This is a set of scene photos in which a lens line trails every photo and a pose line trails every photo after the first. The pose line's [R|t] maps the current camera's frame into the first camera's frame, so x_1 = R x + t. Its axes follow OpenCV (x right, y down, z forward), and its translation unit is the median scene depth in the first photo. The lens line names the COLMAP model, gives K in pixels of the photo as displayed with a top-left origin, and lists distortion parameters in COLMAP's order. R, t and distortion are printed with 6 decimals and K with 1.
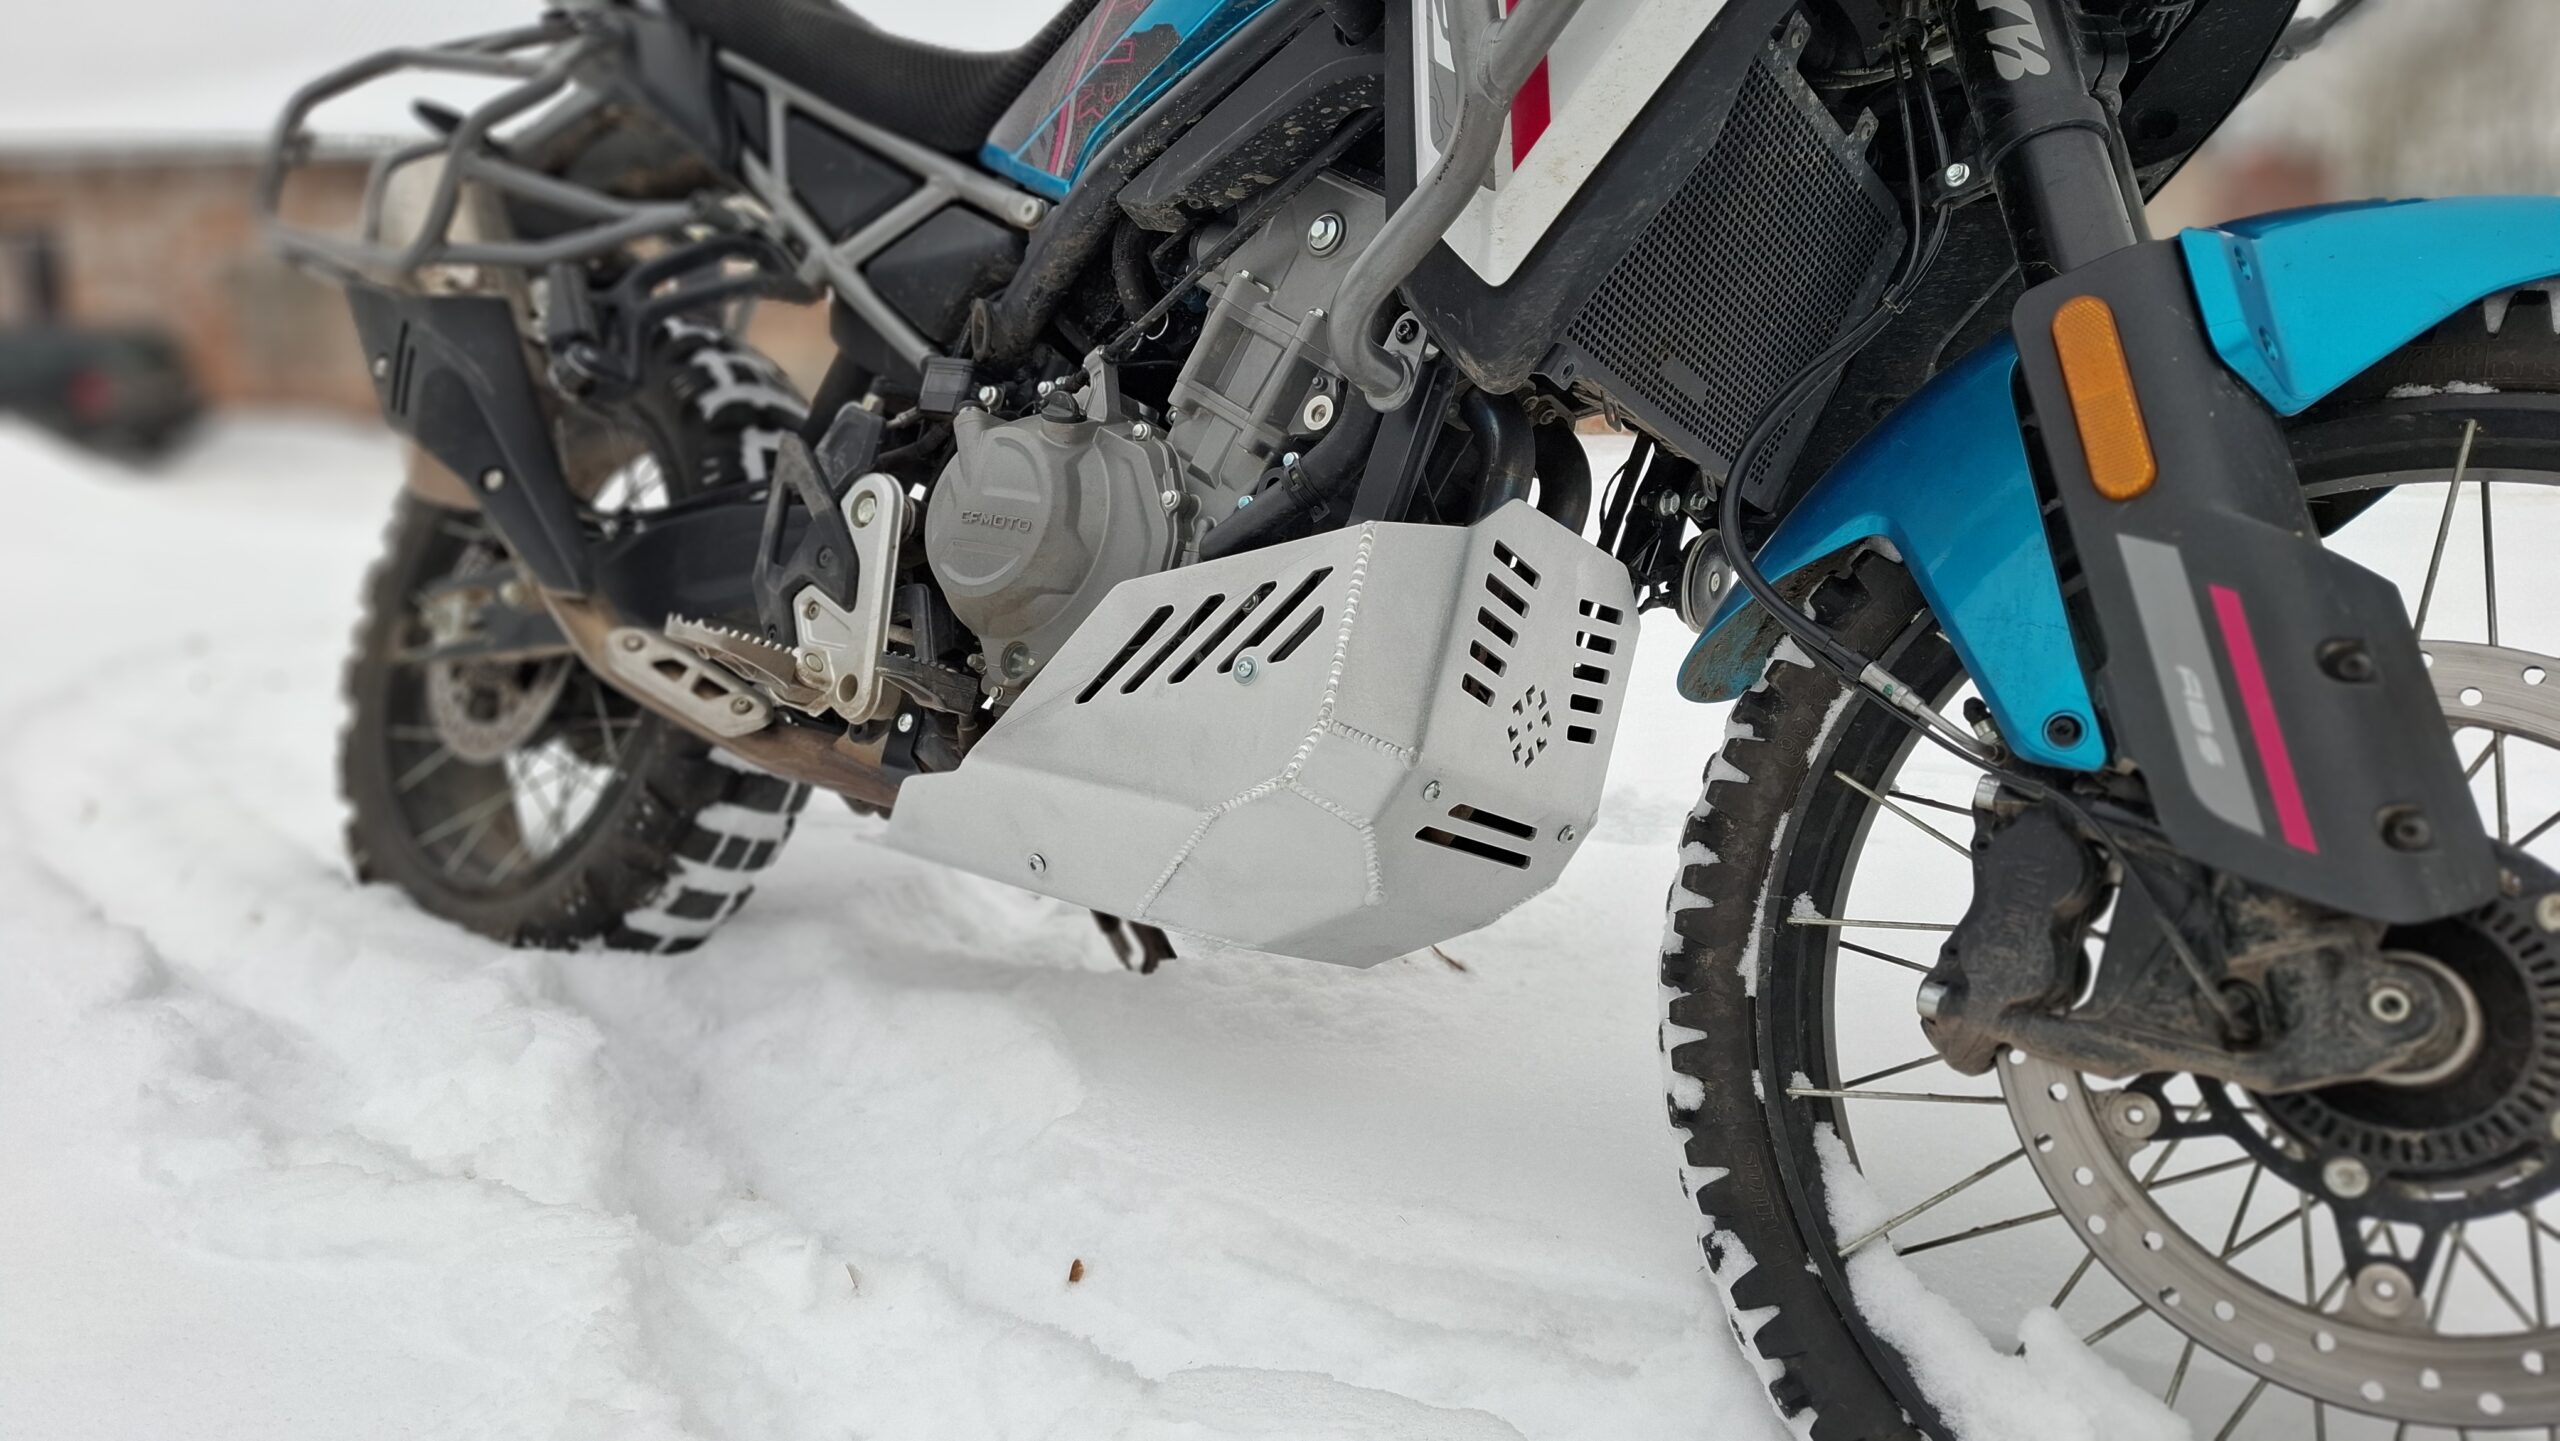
lens RADIAL K [[1780.4, 0, 1280.0], [0, 1780.4, 720.5], [0, 0, 1]] dist [0.085201, -0.107692]
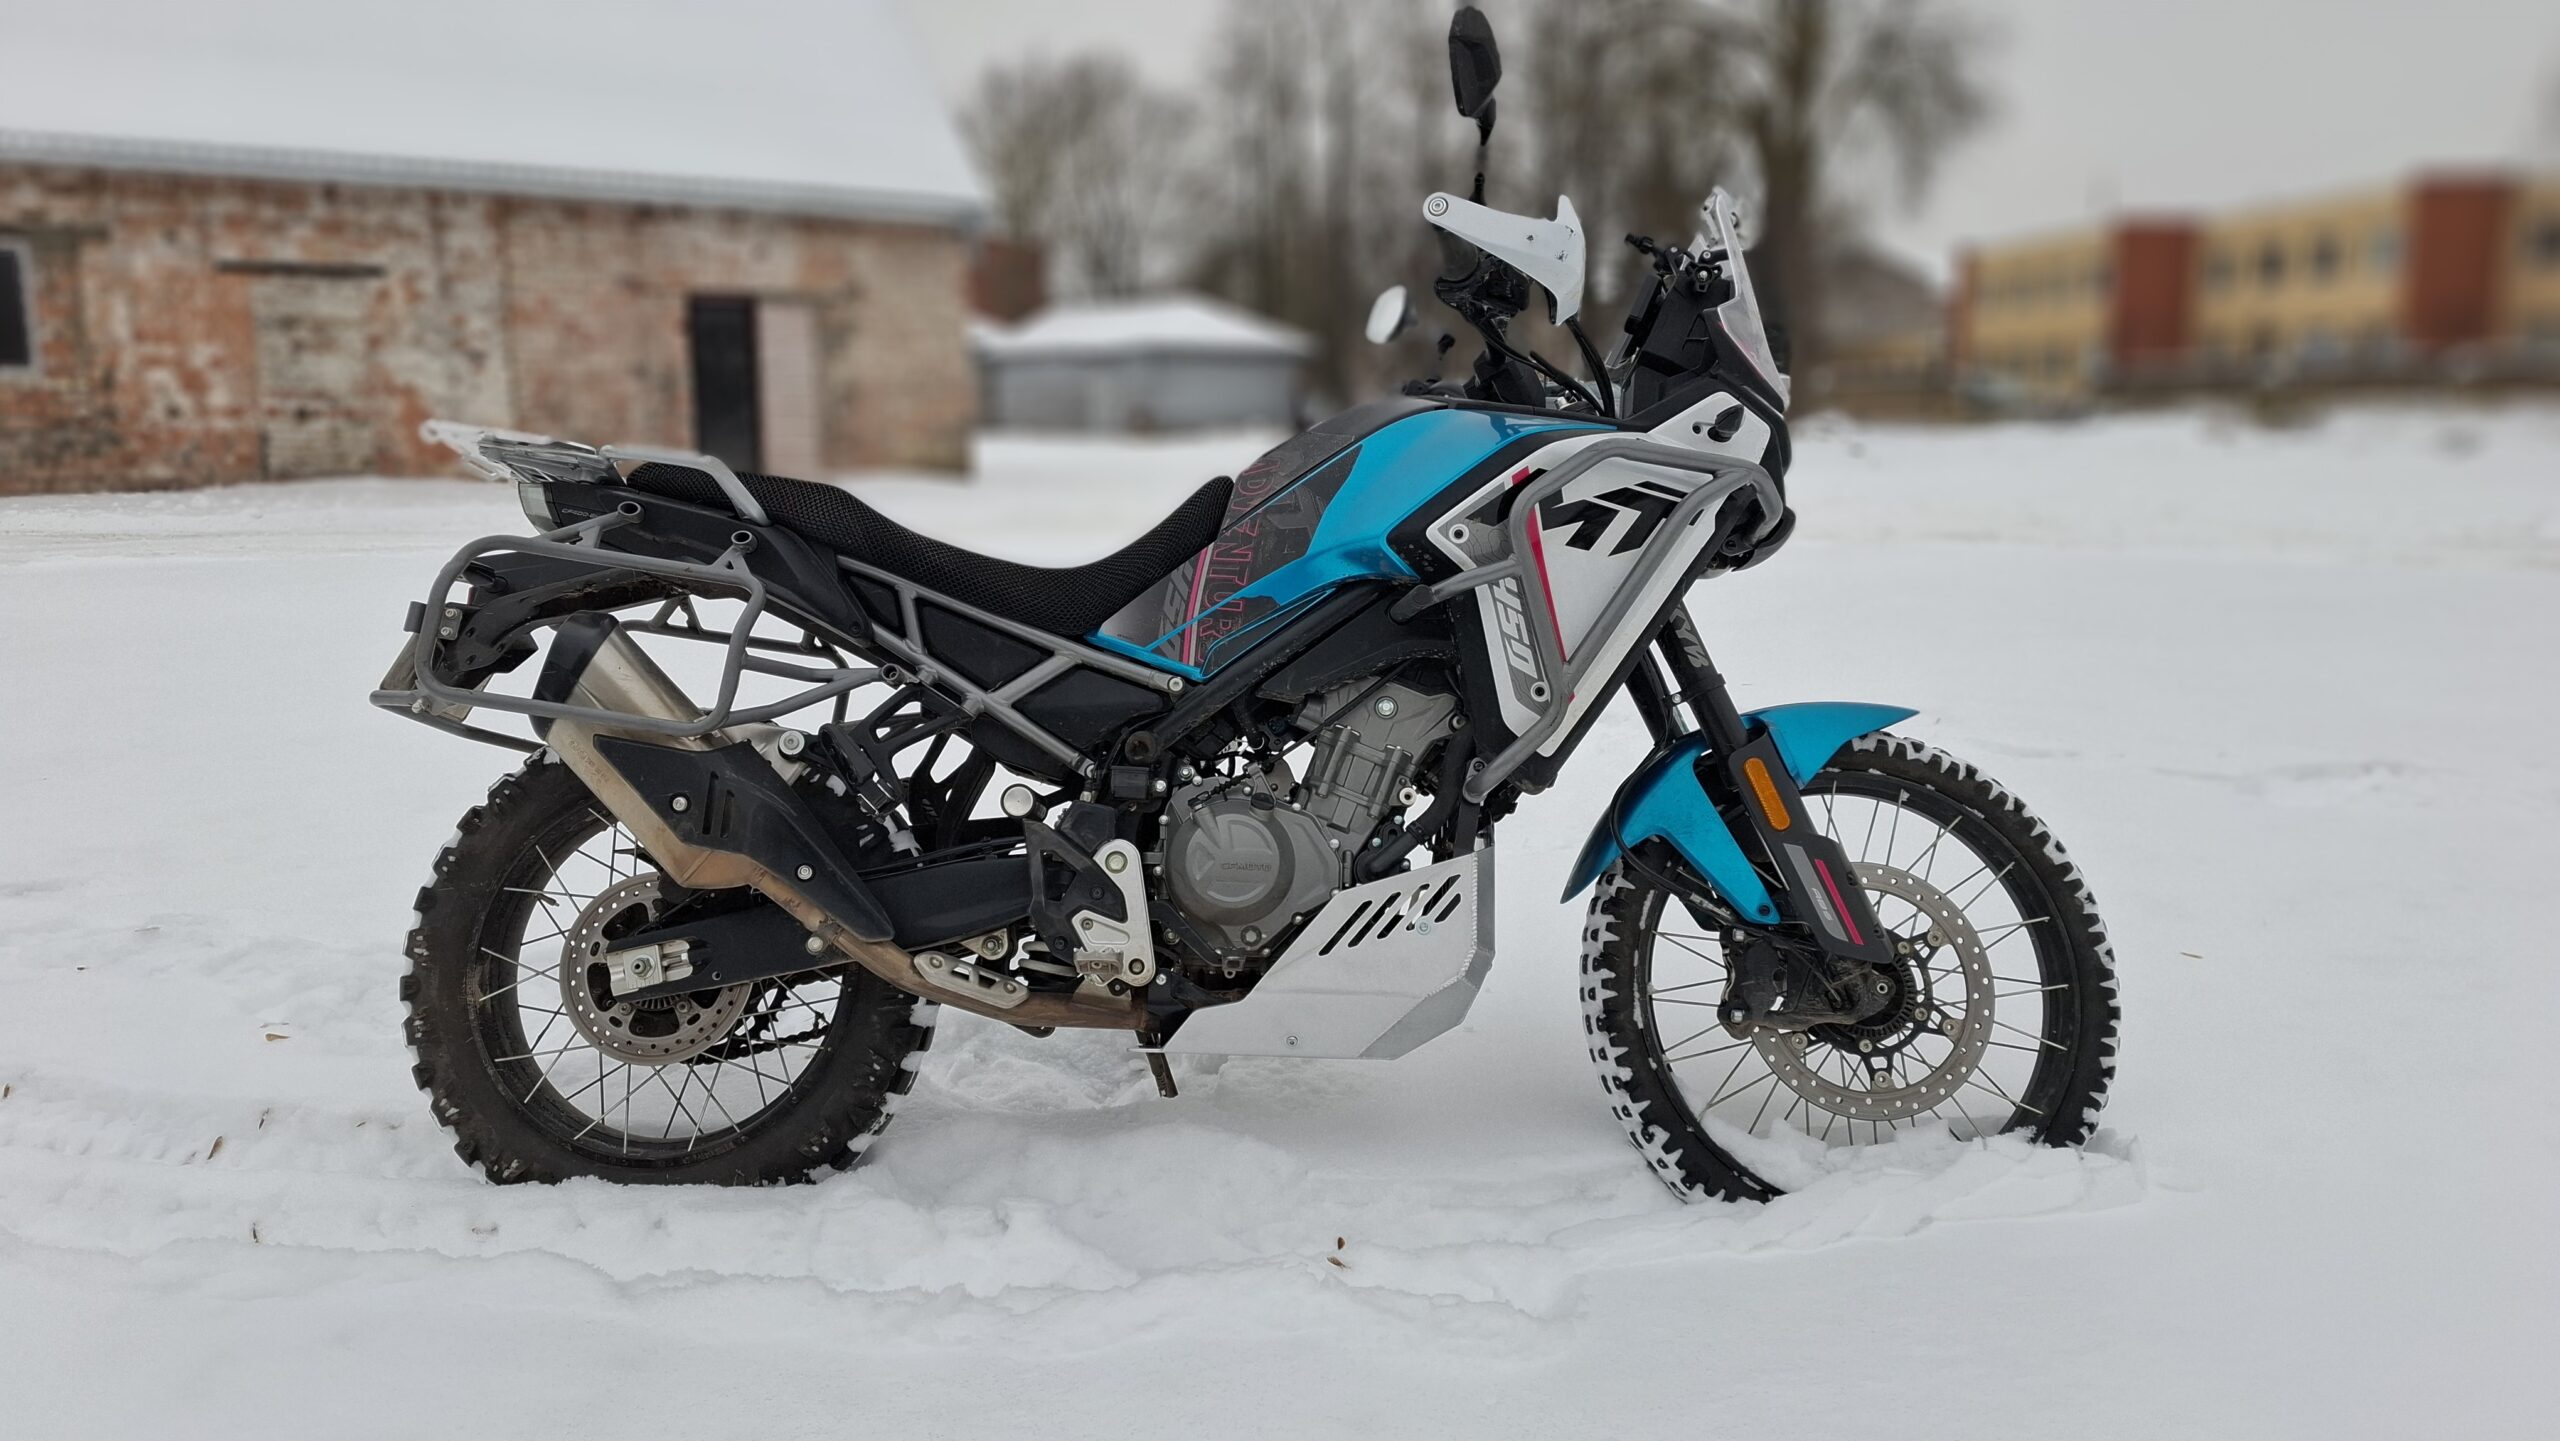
lens RADIAL K [[1679.4, 0, 1268.2], [0, 1679.4, 713.6], [0, 0, 1]] dist [0.078683, -0.000065]
pose [[0.779179, -0.100382, 0.618711, -1.265006], [0.114277, 0.993299, 0.017242, -0.309450], [-0.616296, 0.057270, 0.785429, -0.436726]]
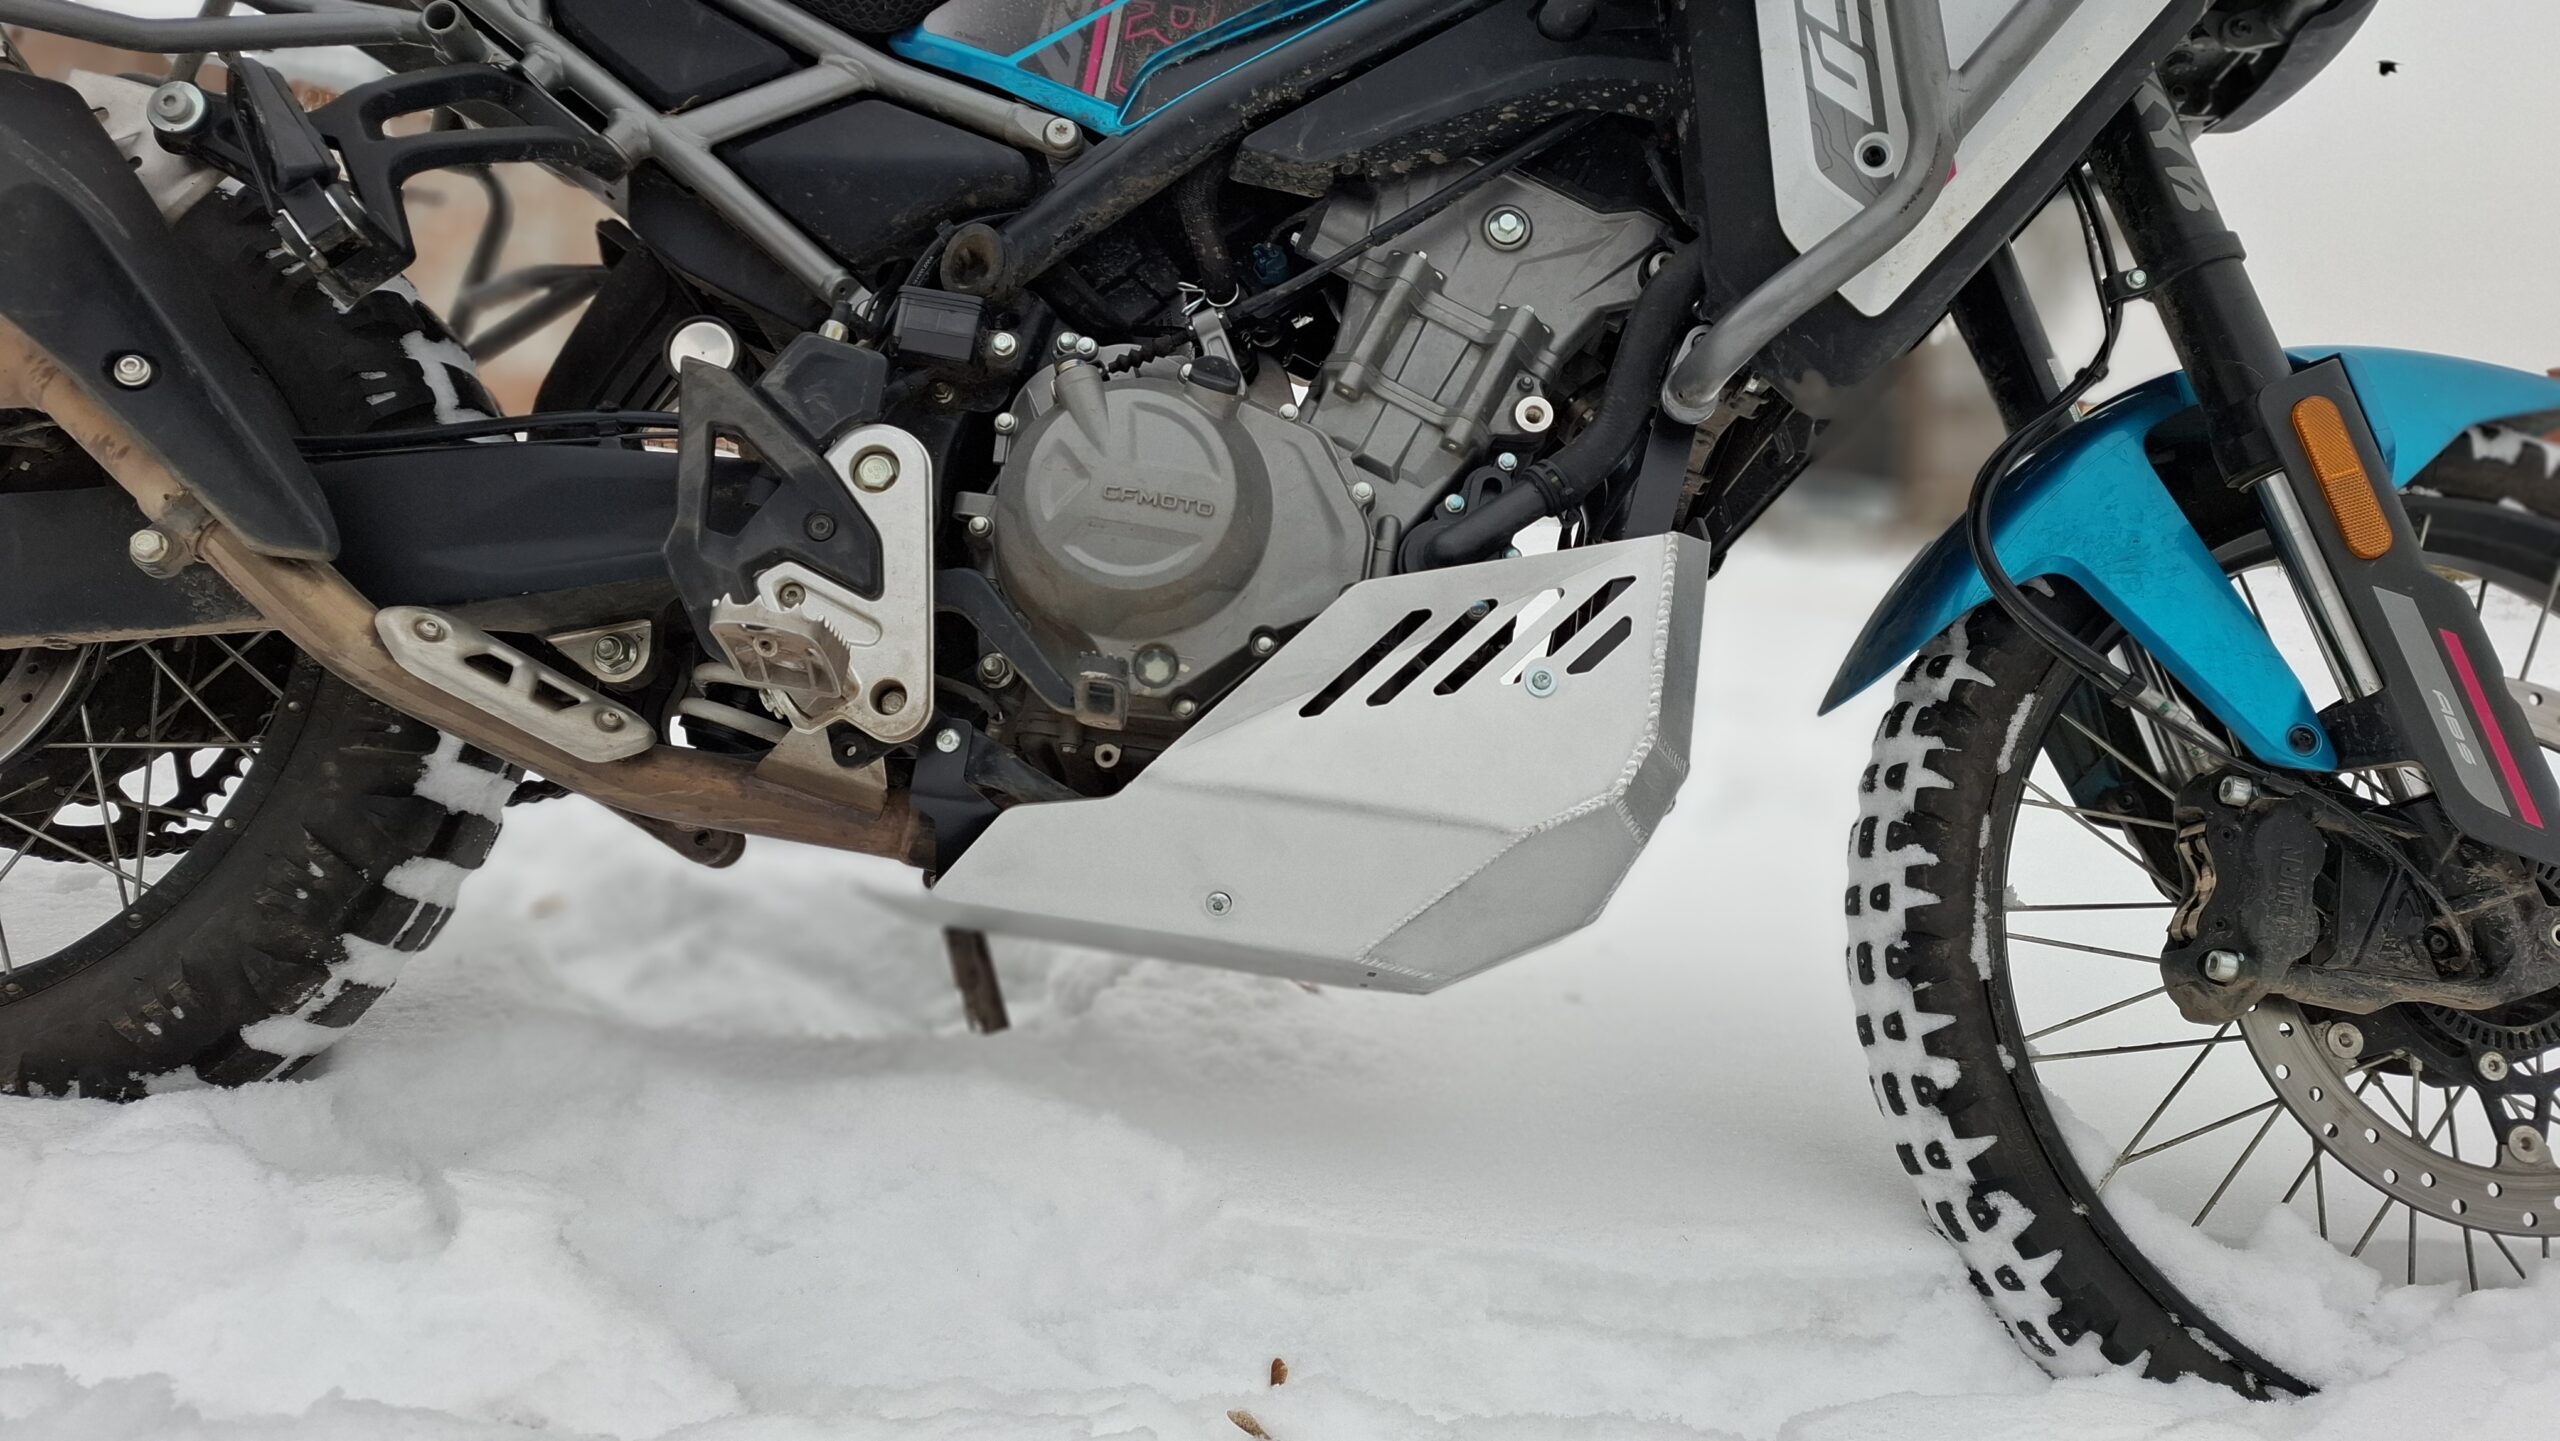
lens RADIAL K [[1780.4, 0, 1280.0], [0, 1780.4, 720.5], [0, 0, 1]] dist [0.085201, -0.107692]
pose [[0.798238, 0.001625, 0.602339, -0.638282], [0.004926, 0.999945, -0.009226, 0.000186], [-0.602322, 0.010332, 0.798187, 0.305057]]
